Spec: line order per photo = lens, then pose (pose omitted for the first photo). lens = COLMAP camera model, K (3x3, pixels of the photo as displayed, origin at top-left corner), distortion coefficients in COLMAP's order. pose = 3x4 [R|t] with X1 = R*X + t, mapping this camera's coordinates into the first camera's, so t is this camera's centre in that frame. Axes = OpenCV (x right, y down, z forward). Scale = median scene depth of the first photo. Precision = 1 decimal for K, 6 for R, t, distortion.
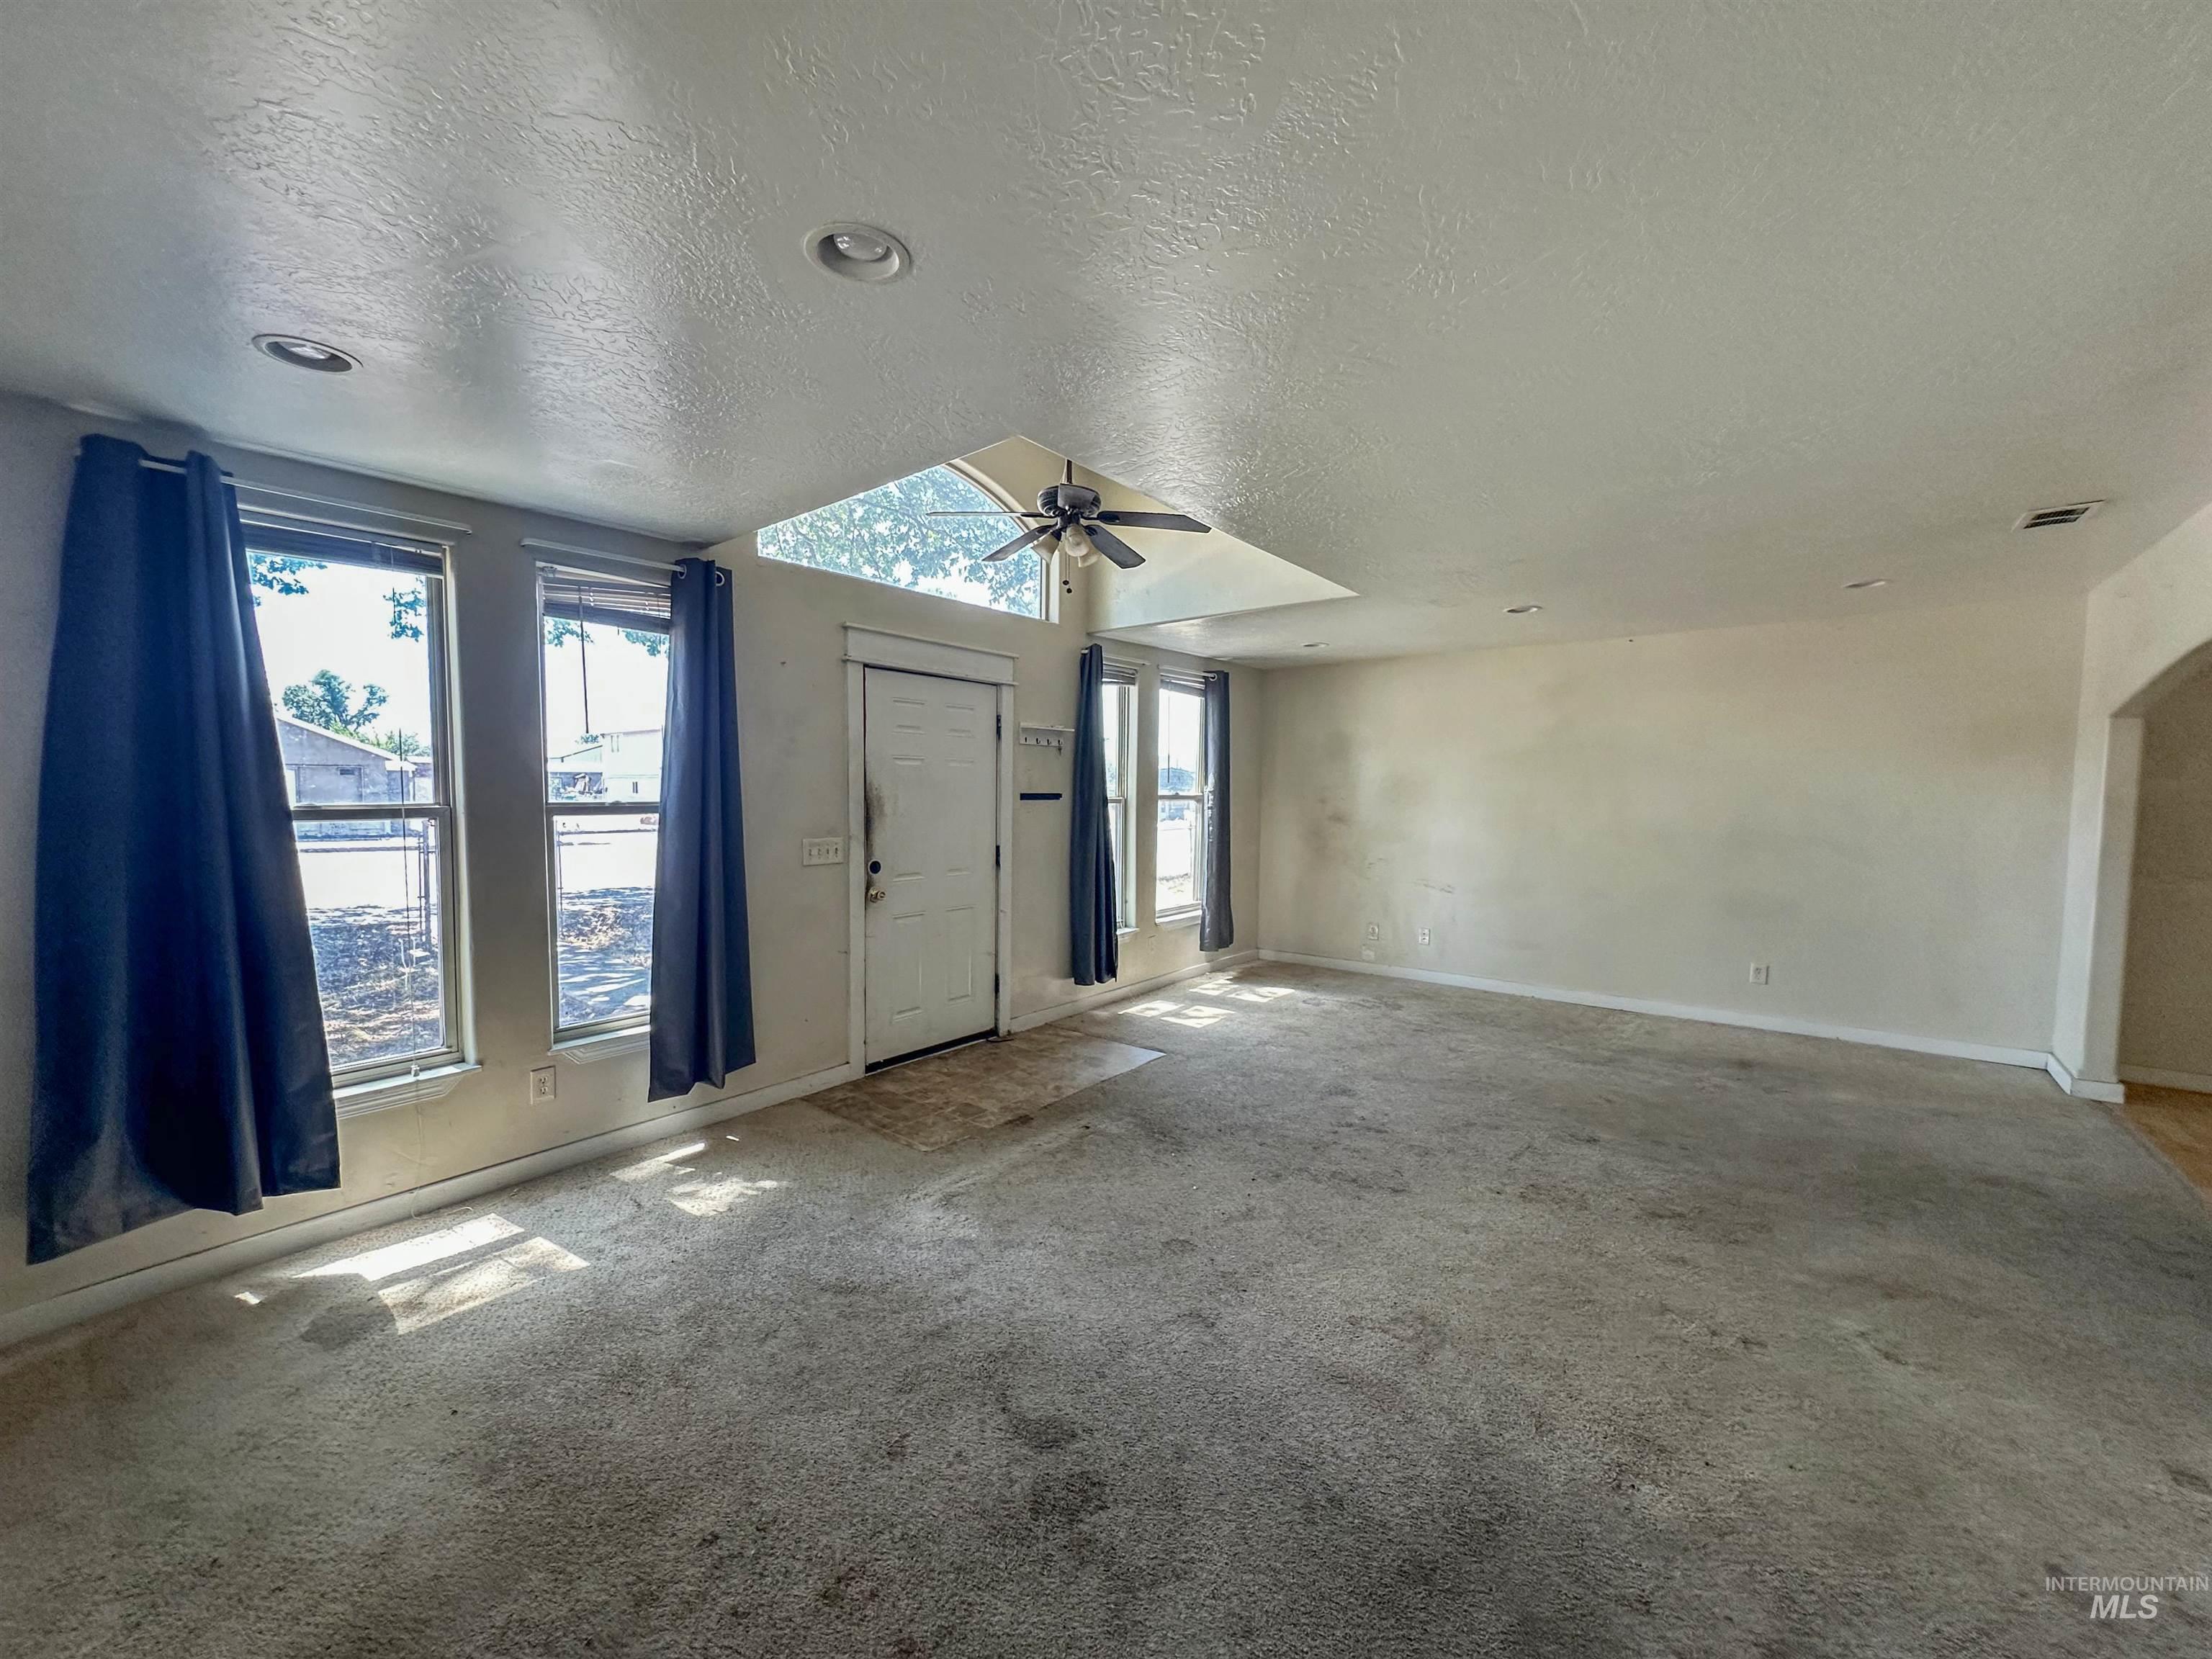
lens RADIAL K [[880.3, 0, 1115.7], [0, 880.3, 841.6], [0, 0, 1]] dist [-0.002003, 0.000344]
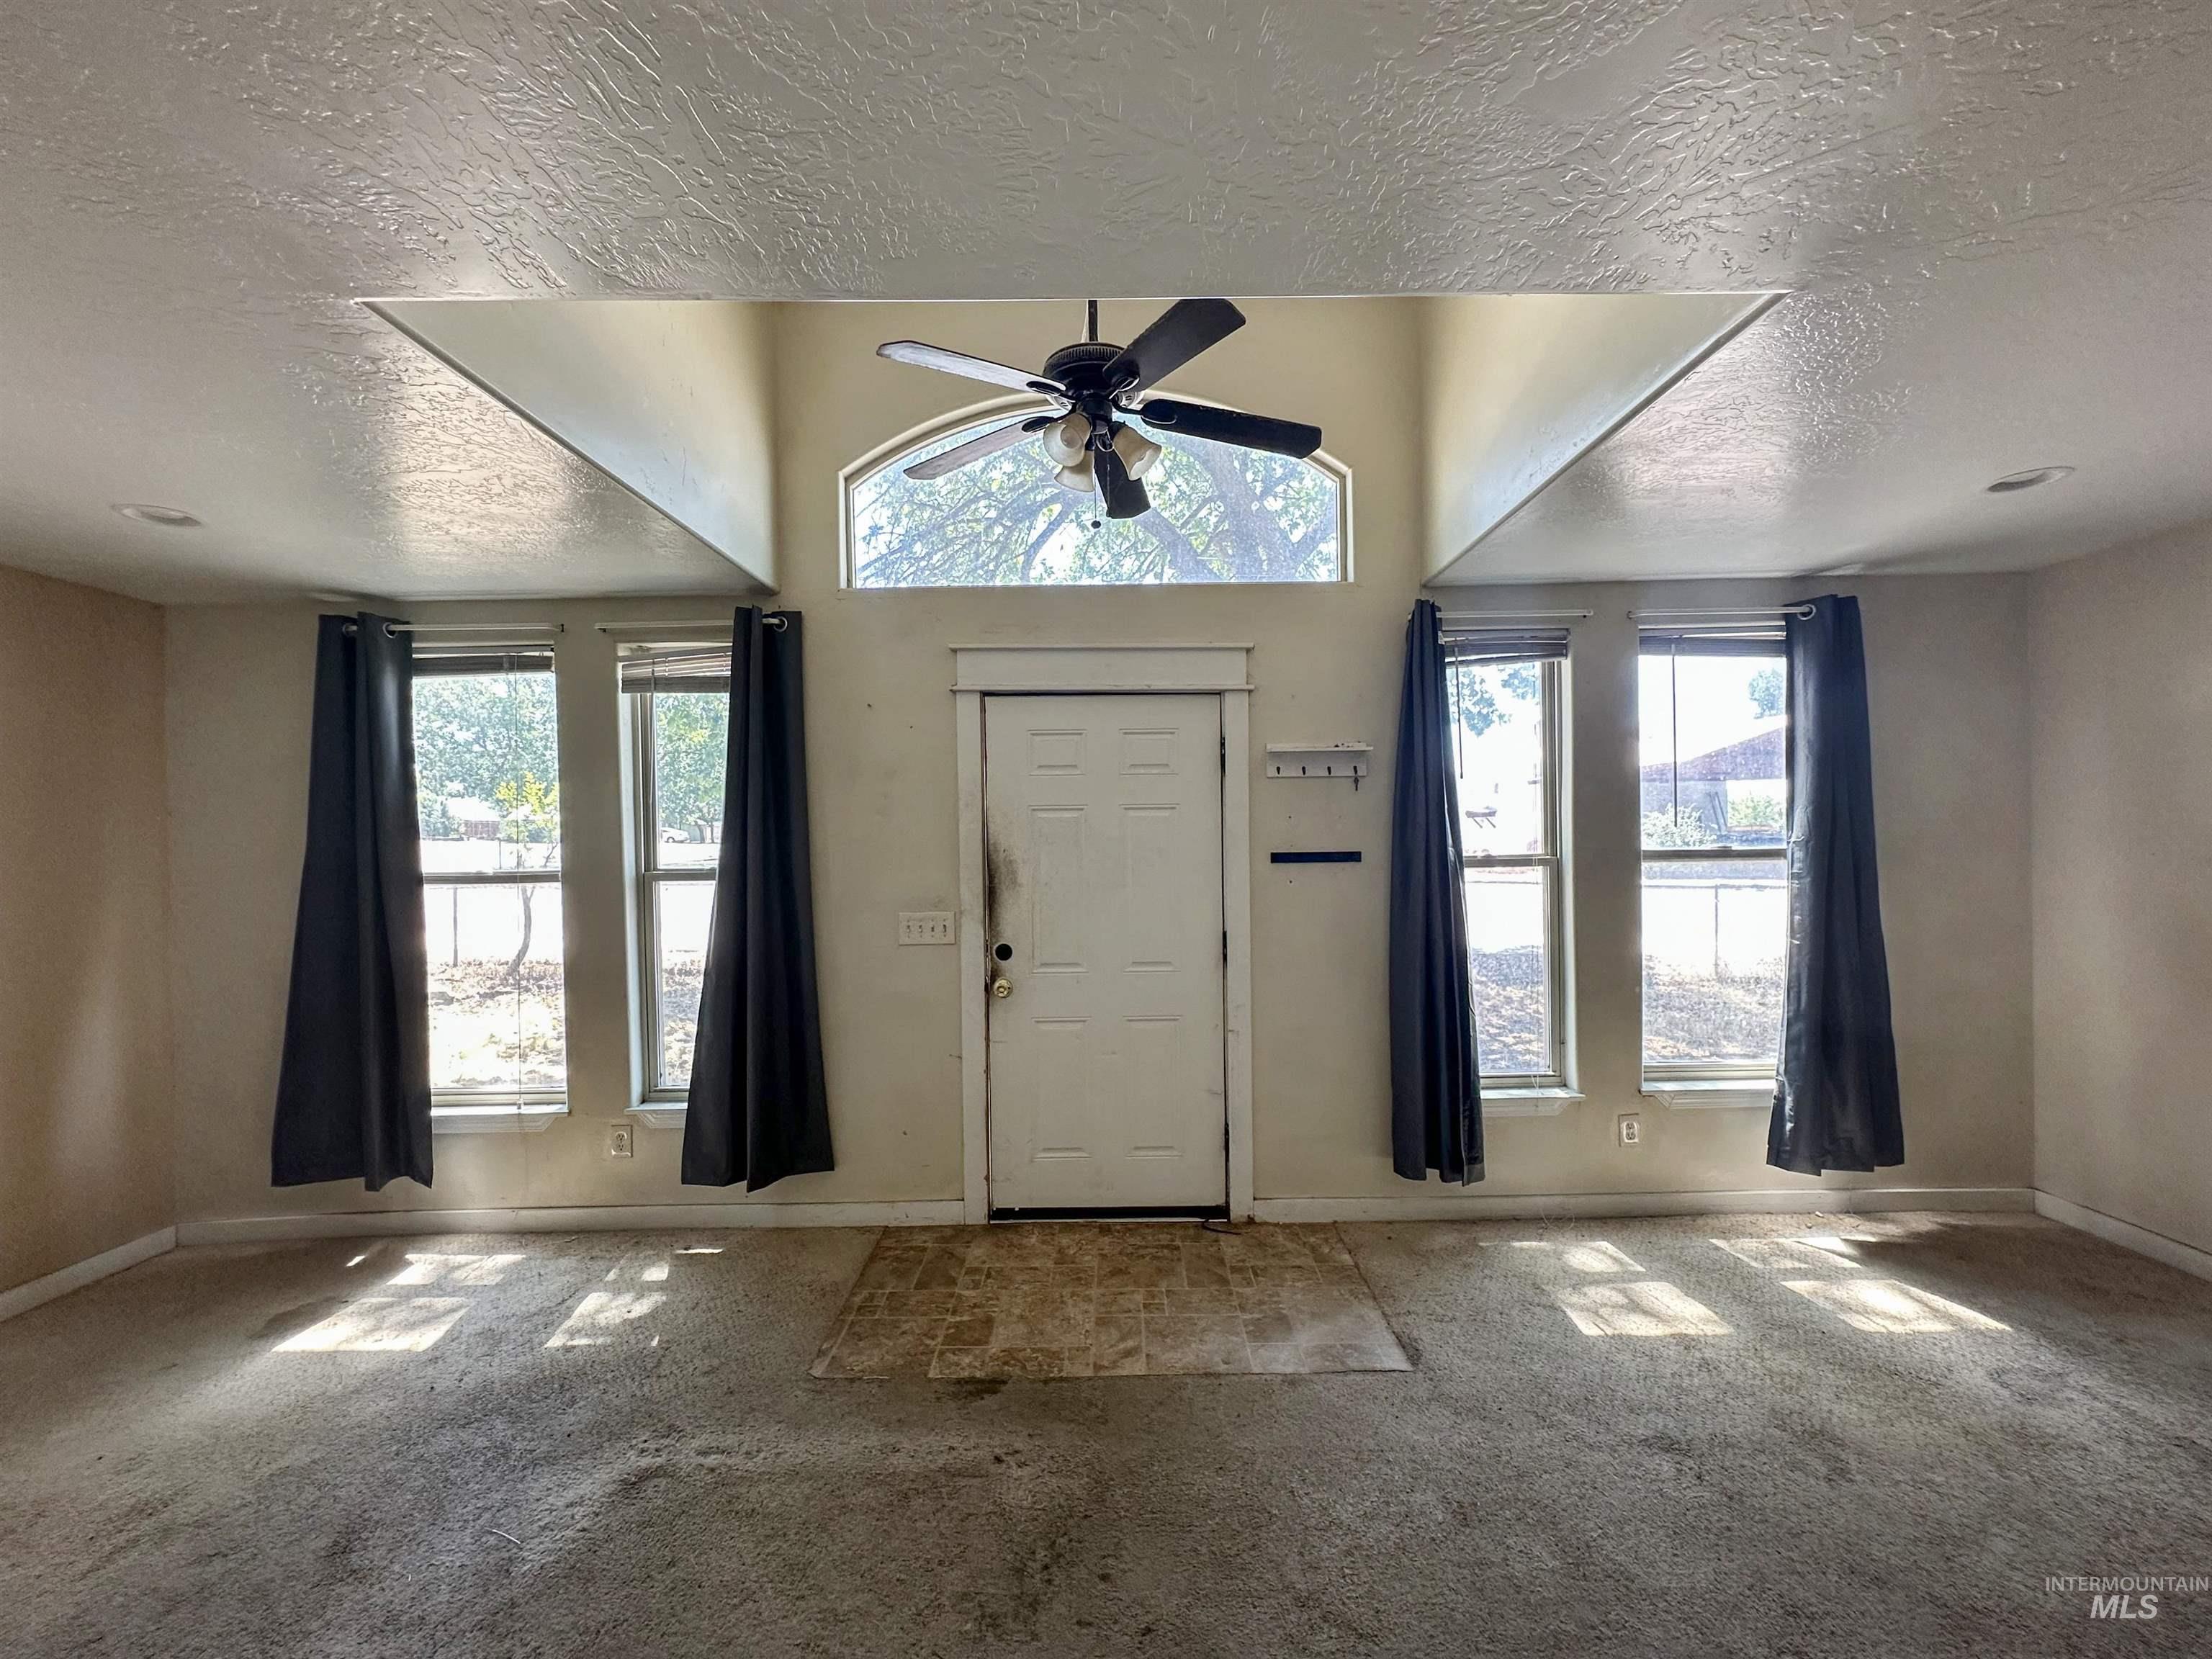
lens RADIAL K [[880.3, 0, 1099.7], [0, 880.3, 837.6], [0, 0, 1]] dist [-0.002003, 0.000344]
pose [[0.614322, -0.014185, -0.788928, 0.387203], [-0.030856, 0.998642, -0.041982, -0.040834], [0.788452, 0.050134, 0.613050, 0.588936]]
